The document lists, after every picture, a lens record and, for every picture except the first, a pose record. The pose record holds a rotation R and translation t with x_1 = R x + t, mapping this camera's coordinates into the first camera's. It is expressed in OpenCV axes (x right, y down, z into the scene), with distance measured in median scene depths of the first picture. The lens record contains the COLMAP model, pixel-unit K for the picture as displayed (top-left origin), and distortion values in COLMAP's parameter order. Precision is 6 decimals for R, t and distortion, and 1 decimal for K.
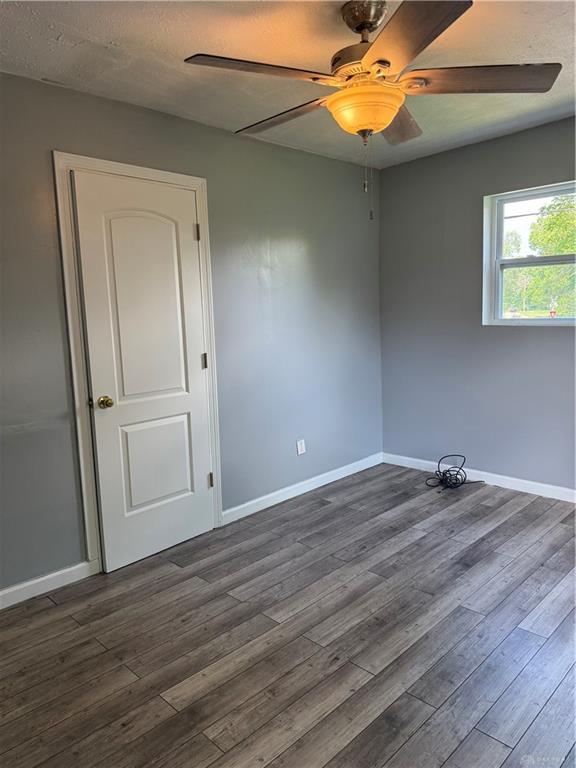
lens RADIAL K [[544.9, 0, 290.0], [0, 544.9, 383.7], [0, 0, 1]] dist [0.000584, -0.018363]
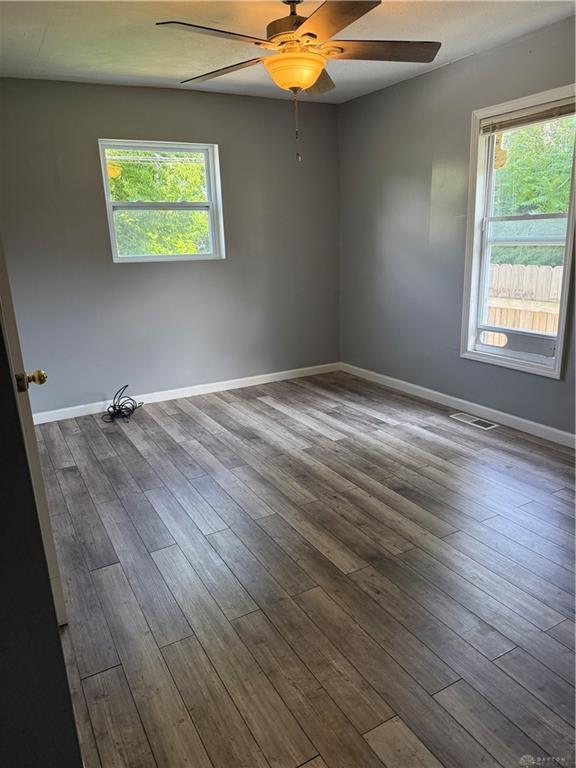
lens RADIAL K [[544.9, 0, 289.7], [0, 544.9, 384.5], [0, 0, 1]] dist [0.000584, -0.018363]
pose [[0.276655, -0.237606, 0.931131, -0.782586], [0.174080, 0.965311, 0.194606, -0.032602], [-0.945070, 0.108253, 0.308420, 0.453258]]
